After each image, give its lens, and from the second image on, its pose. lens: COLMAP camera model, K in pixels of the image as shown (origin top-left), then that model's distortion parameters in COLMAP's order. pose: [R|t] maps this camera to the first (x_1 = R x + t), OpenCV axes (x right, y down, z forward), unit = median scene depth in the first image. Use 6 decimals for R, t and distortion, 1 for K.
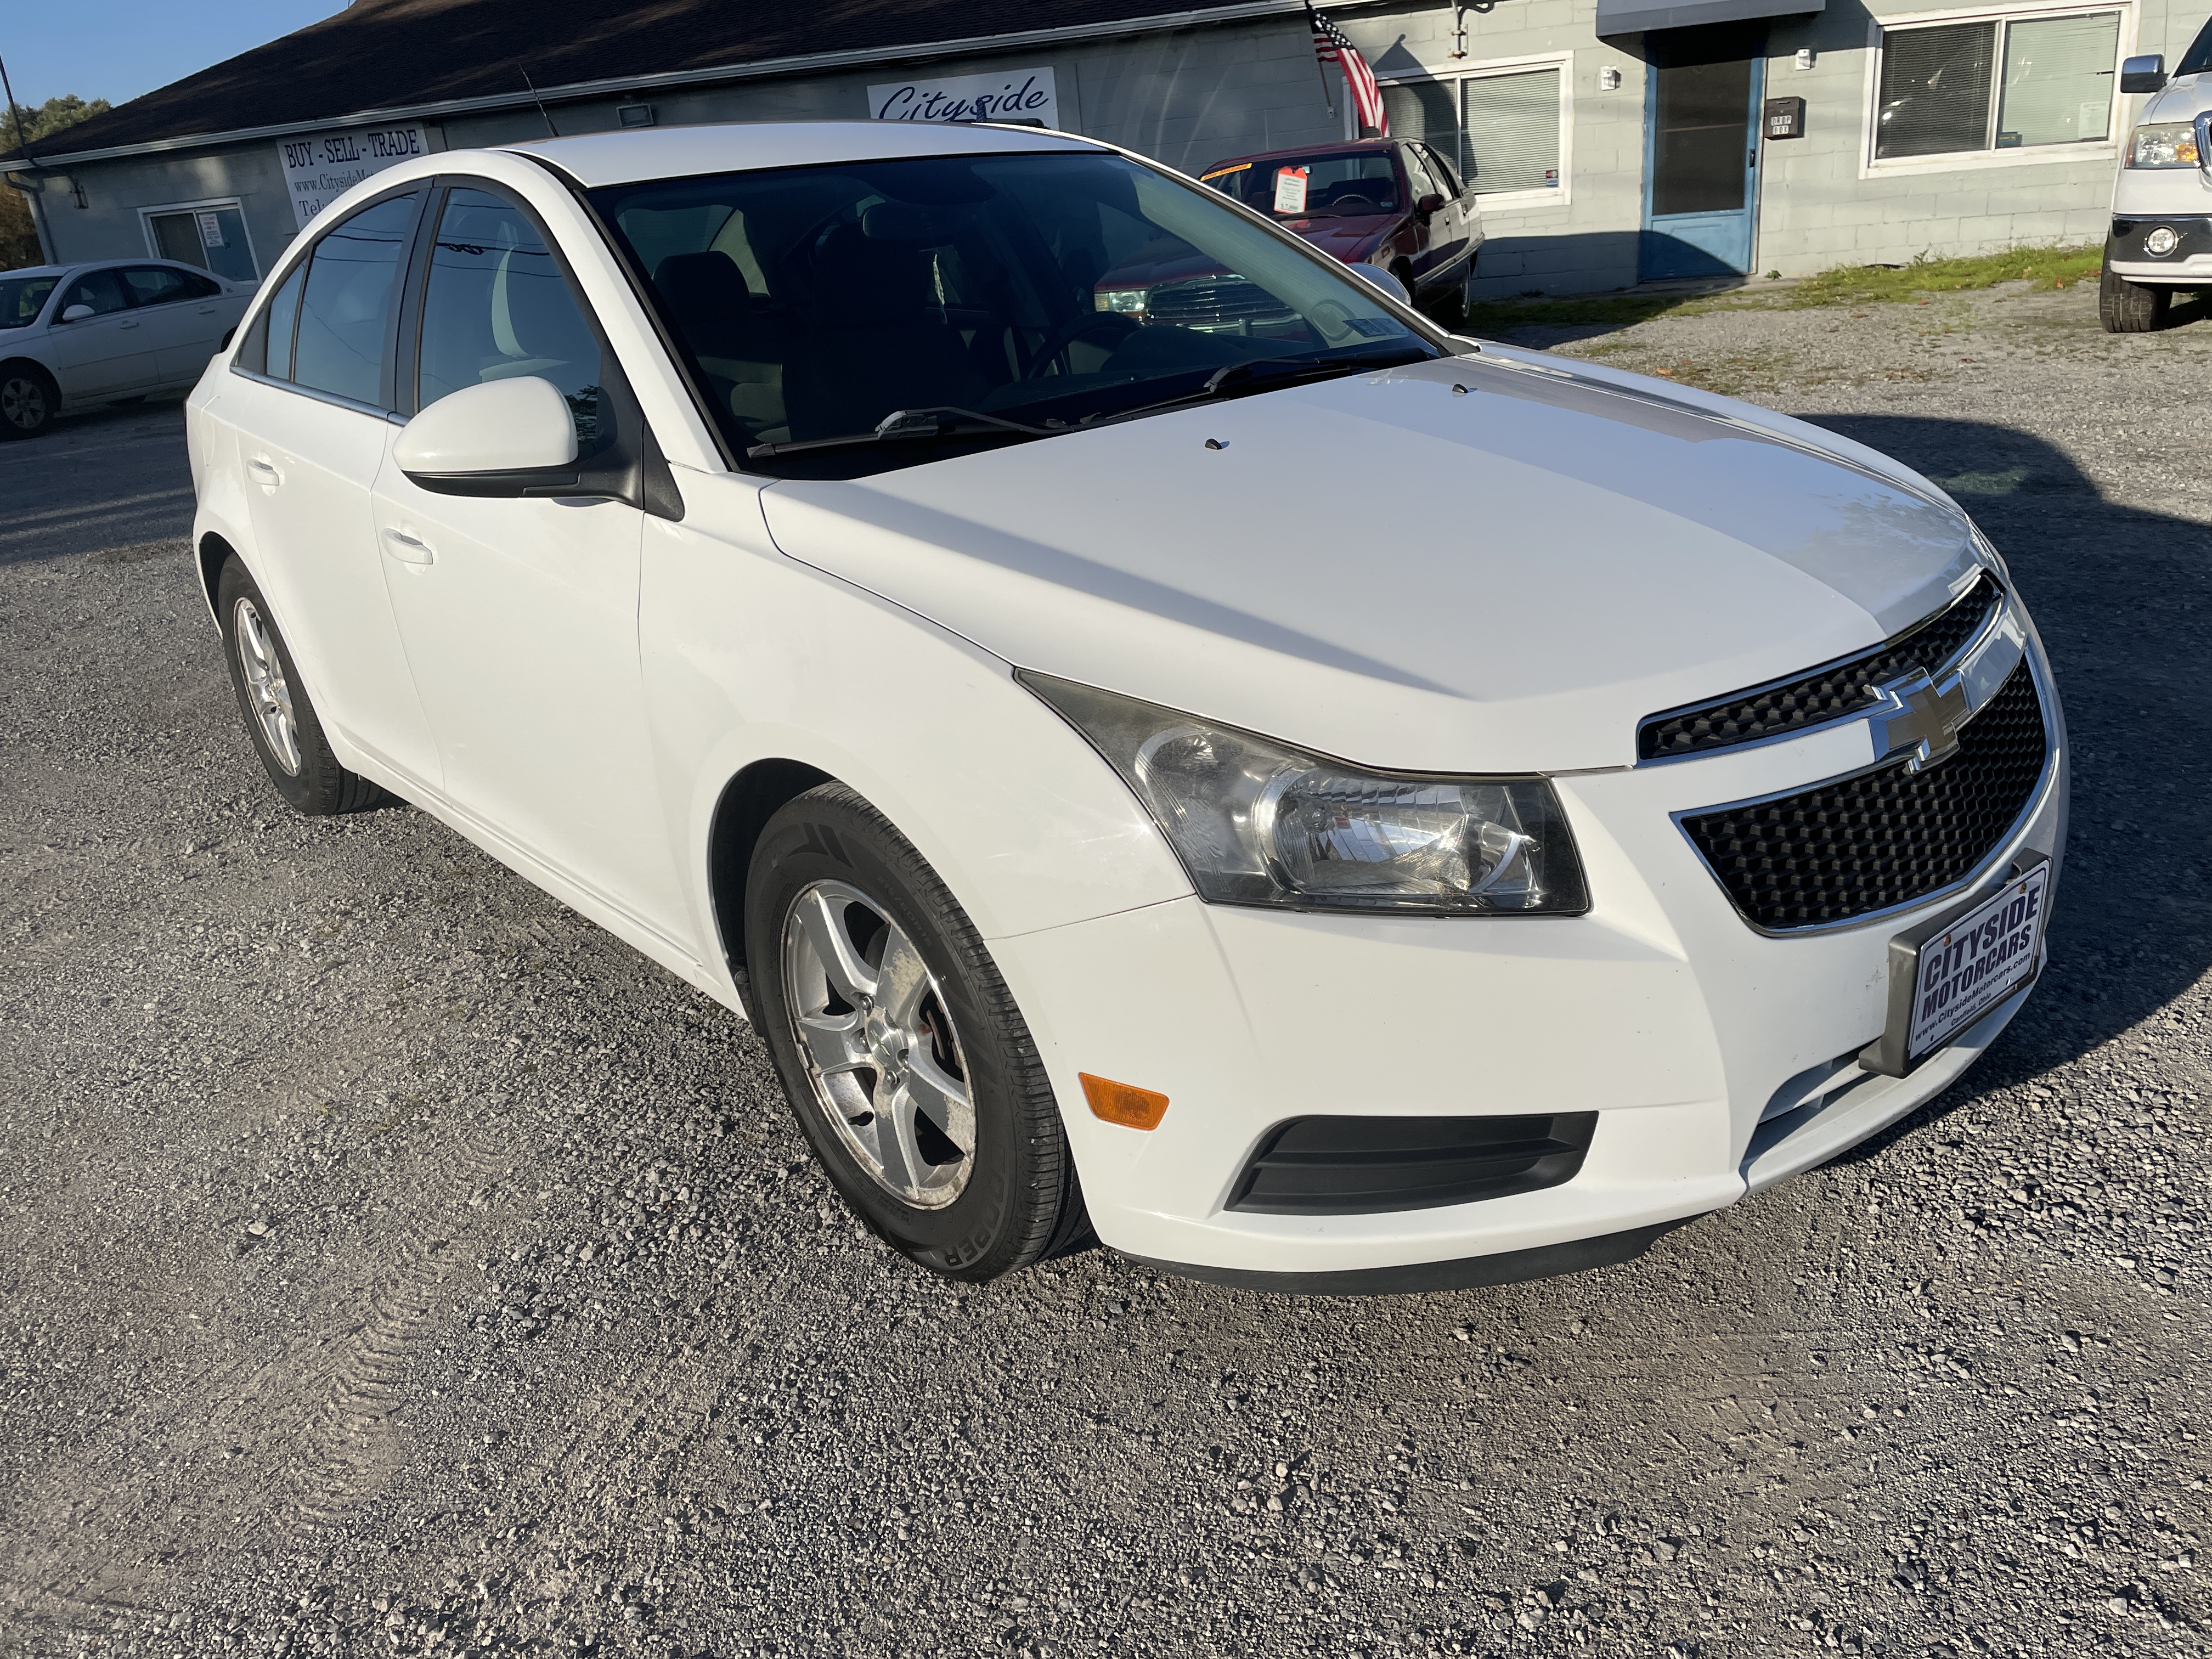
lens RADIAL K [[1661.1, 0, 1120.0], [0, 1661.1, 830.3], [0, 0, 1]] dist [0.084692, -0.104080]
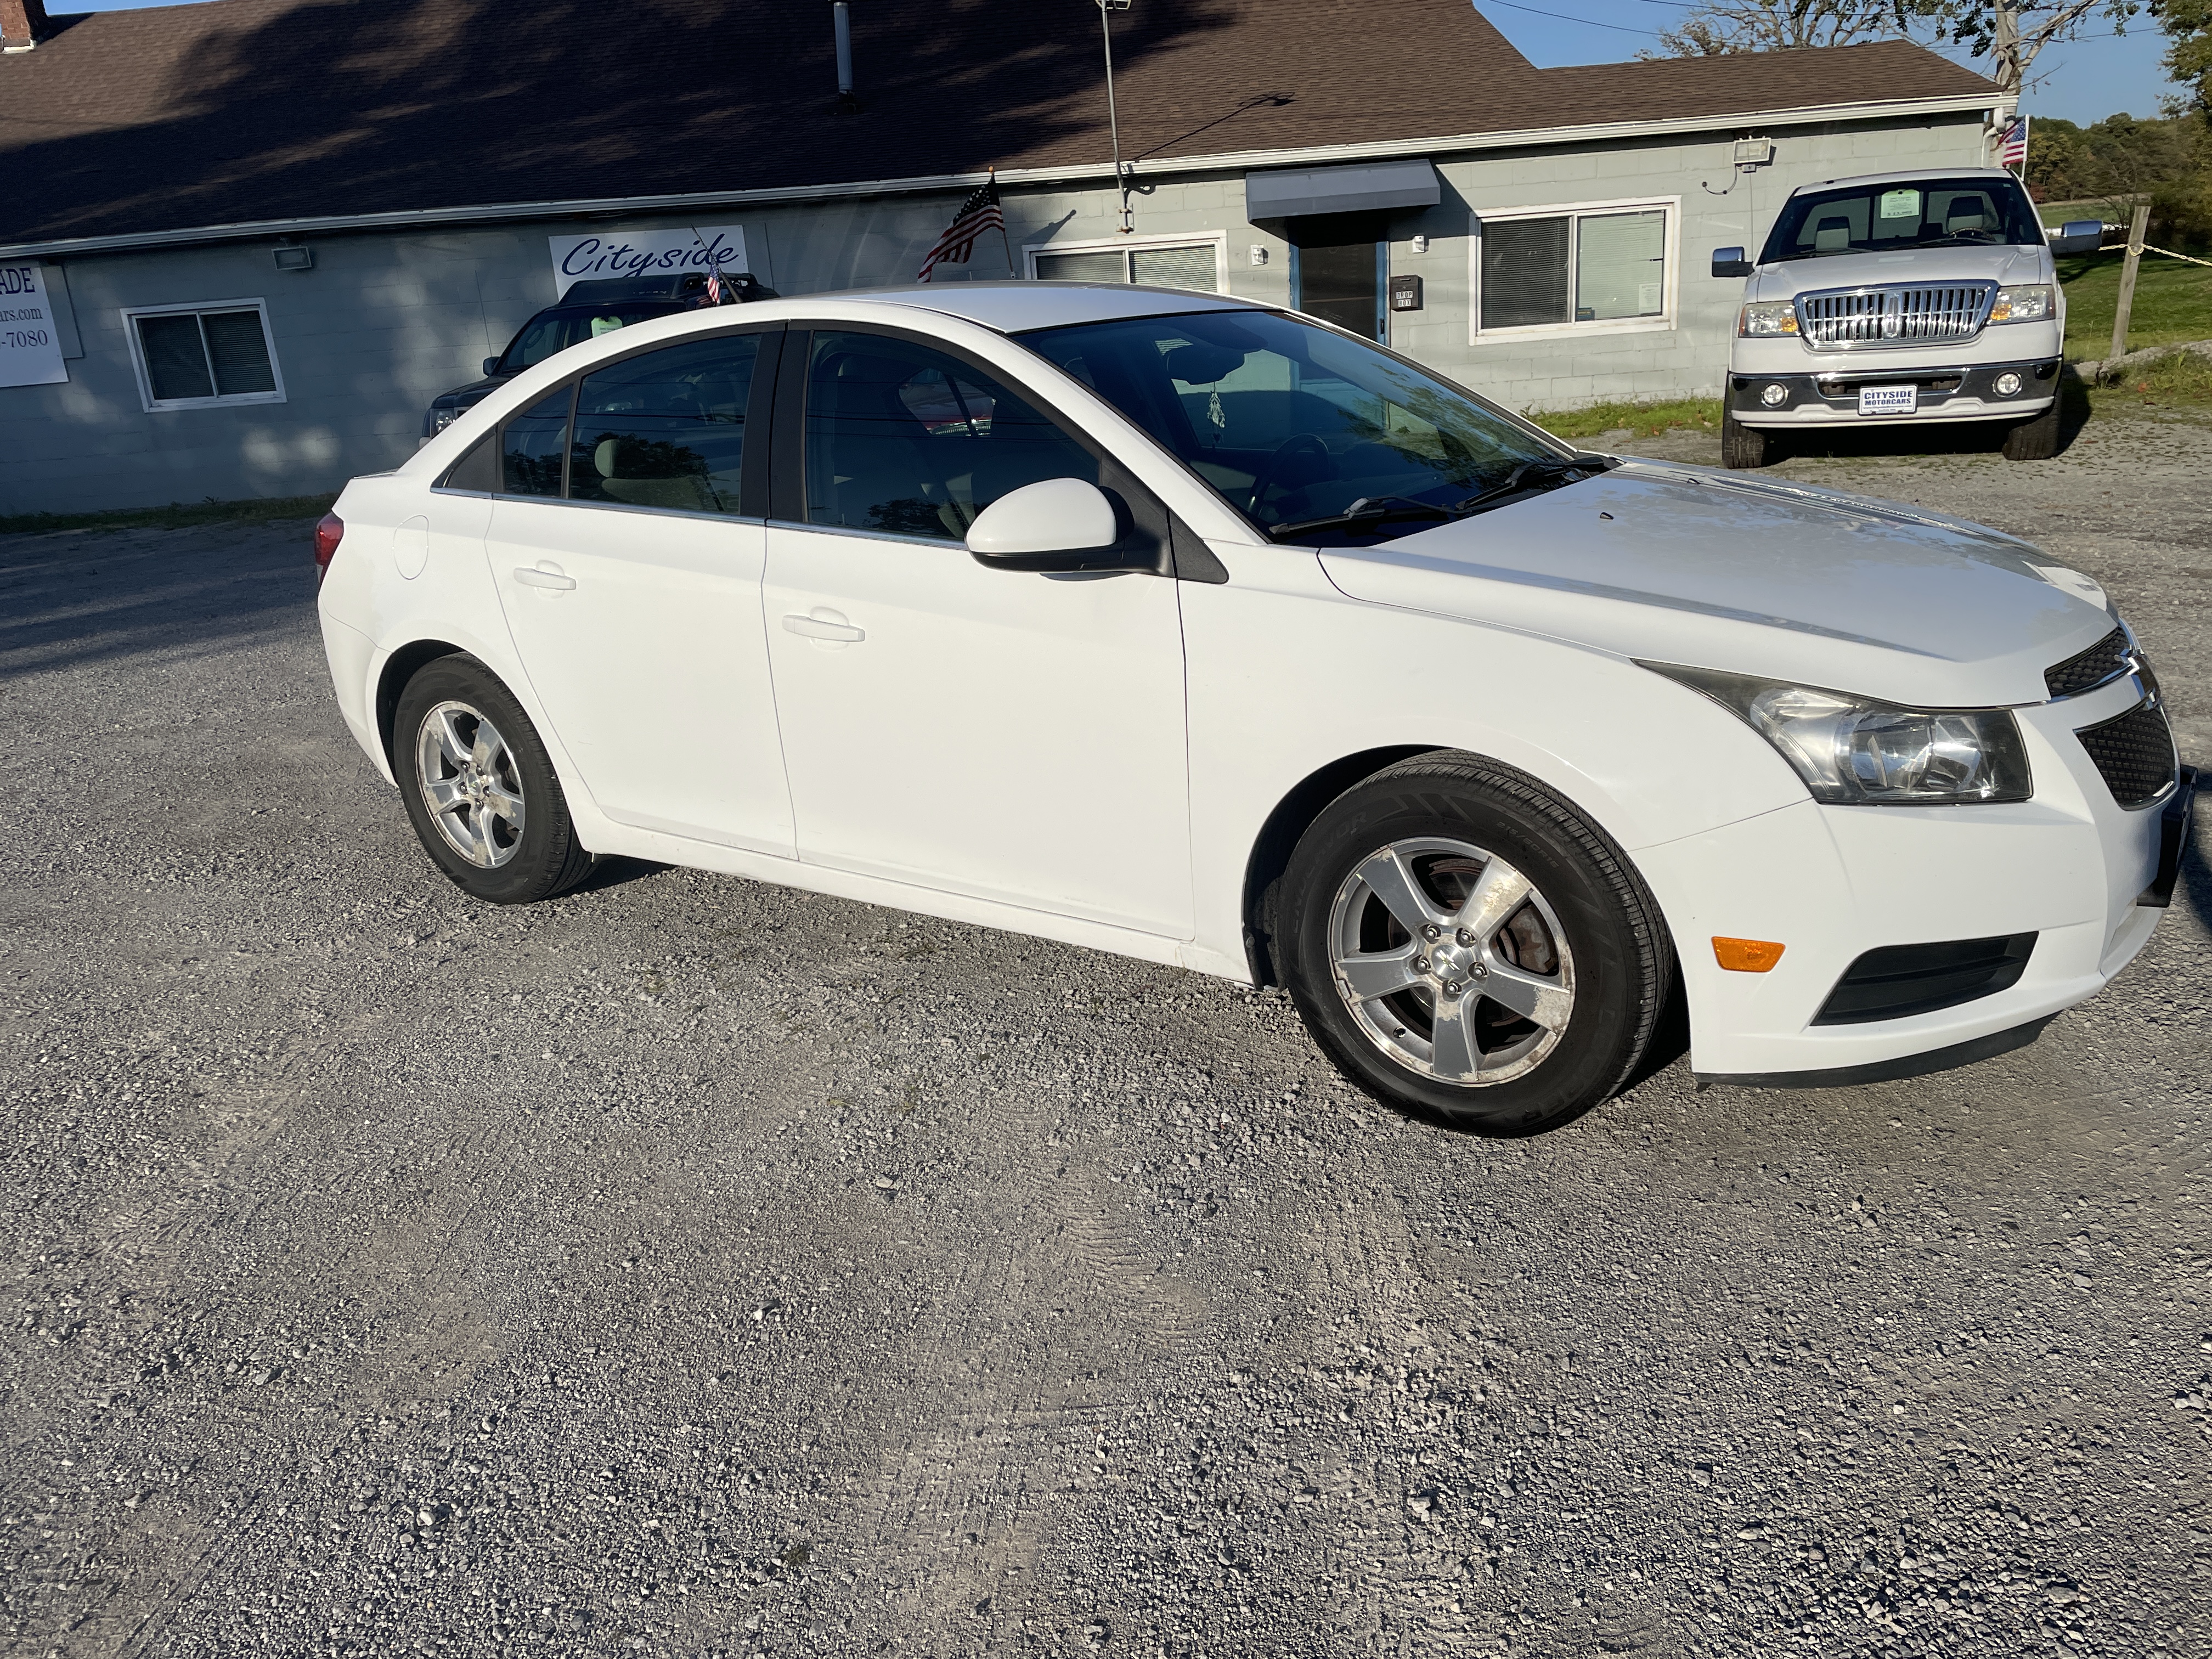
lens RADIAL K [[1661.1, 0, 1120.0], [0, 1661.1, 830.3], [0, 0, 1]] dist [0.084692, -0.104080]
pose [[0.967007, -0.056683, 0.248365, -0.179319], [0.077033, 0.994353, -0.072990, 0.025041], [-0.242825, 0.089714, 0.965913, -0.055850]]
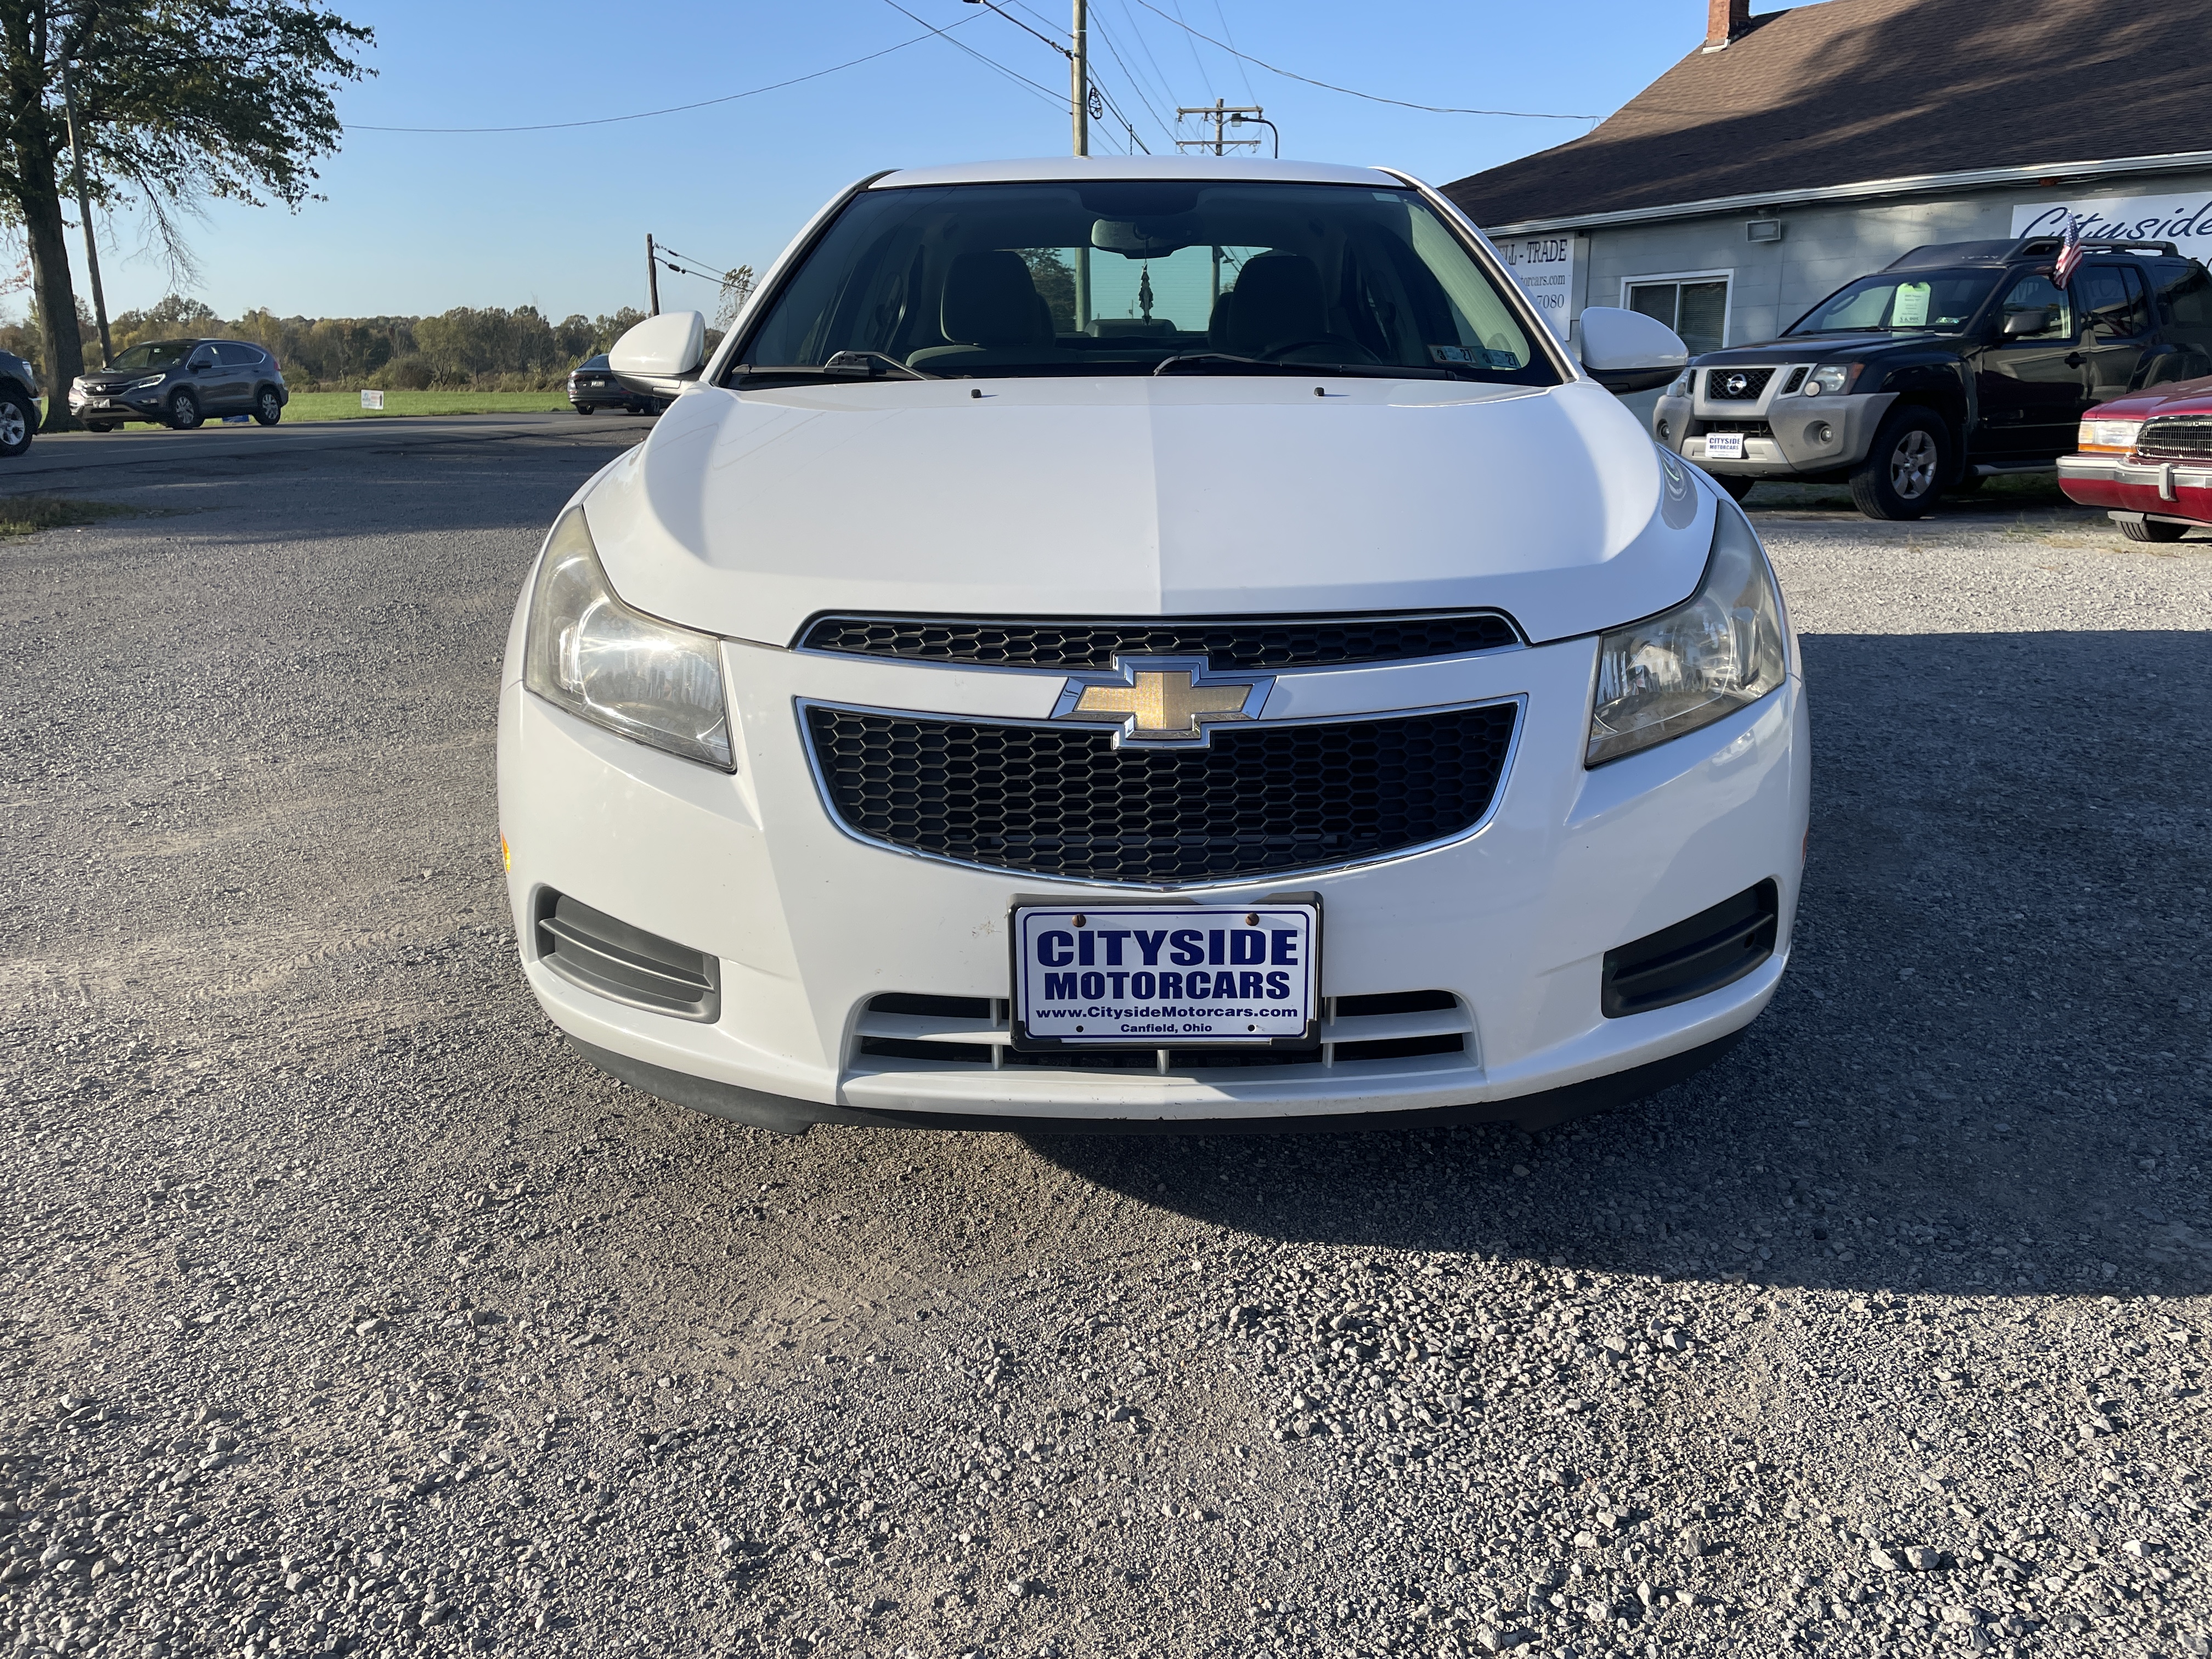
lens RADIAL K [[1661.1, 0, 1120.0], [0, 1661.1, 830.3], [0, 0, 1]] dist [0.084692, -0.104080]
pose [[0.763140, 0.249561, -0.596102, 0.224573], [-0.289052, 0.956826, 0.030531, -0.004017], [0.577985, 0.149005, 0.802328, 0.054043]]
